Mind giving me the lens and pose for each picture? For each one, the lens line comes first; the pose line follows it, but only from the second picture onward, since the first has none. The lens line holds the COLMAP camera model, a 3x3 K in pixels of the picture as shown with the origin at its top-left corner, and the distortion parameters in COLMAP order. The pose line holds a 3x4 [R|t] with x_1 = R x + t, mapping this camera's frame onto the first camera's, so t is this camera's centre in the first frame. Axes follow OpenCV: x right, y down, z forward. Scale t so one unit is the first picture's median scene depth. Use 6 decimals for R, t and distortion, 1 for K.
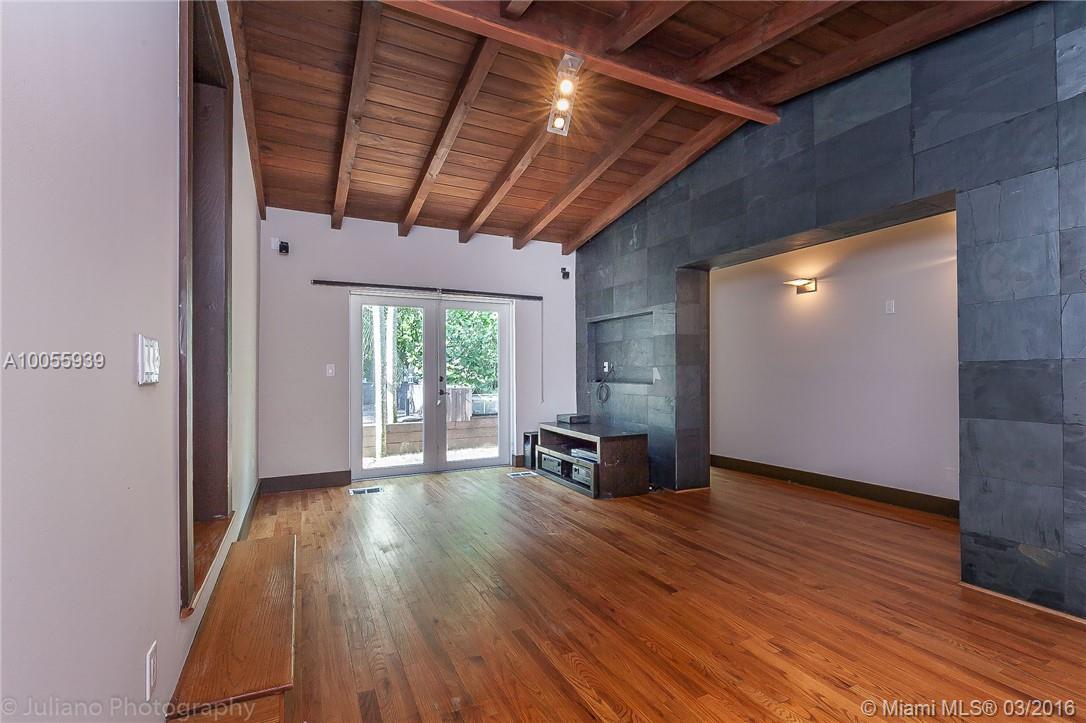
lens RADIAL K [[500.3, 0, 567.9], [0, 500.3, 369.7], [0, 0, 1]] dist [0.000841, -0.000085]
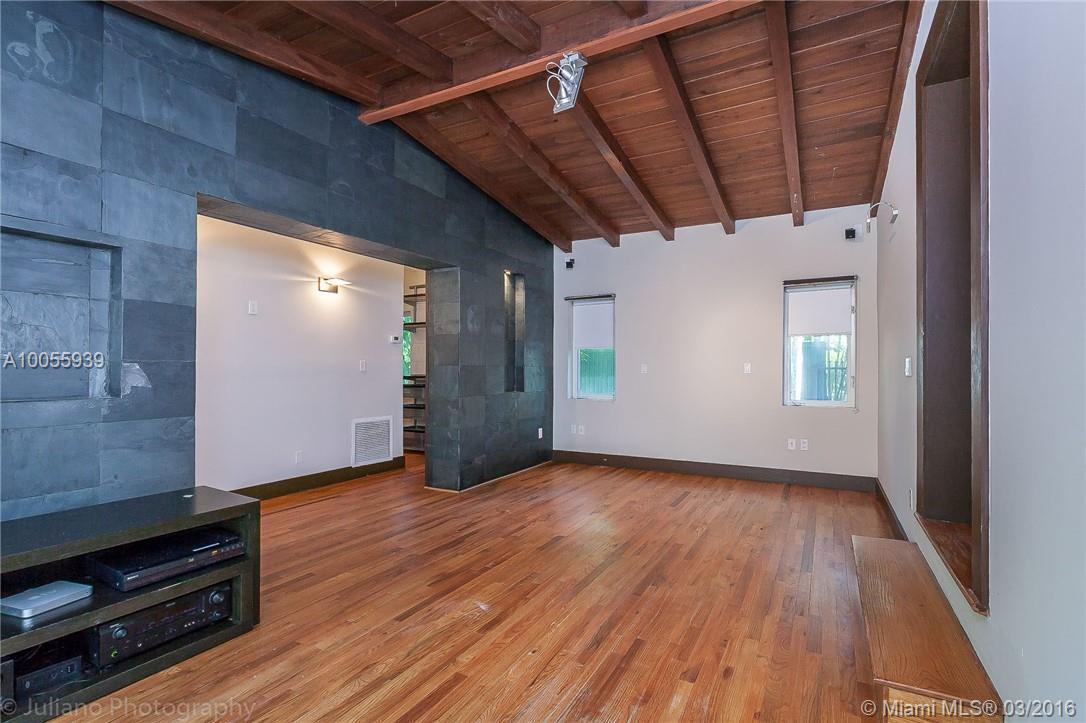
lens RADIAL K [[500.3, 0, 551.5], [0, 500.3, 364.9], [0, 0, 1]] dist [0.000841, -0.000085]
pose [[-0.546849, 0.010144, 0.837170, -0.722005], [-0.004117, 0.999882, -0.014804, 0.004591], [-0.837221, -0.011542, -0.546743, 1.414824]]
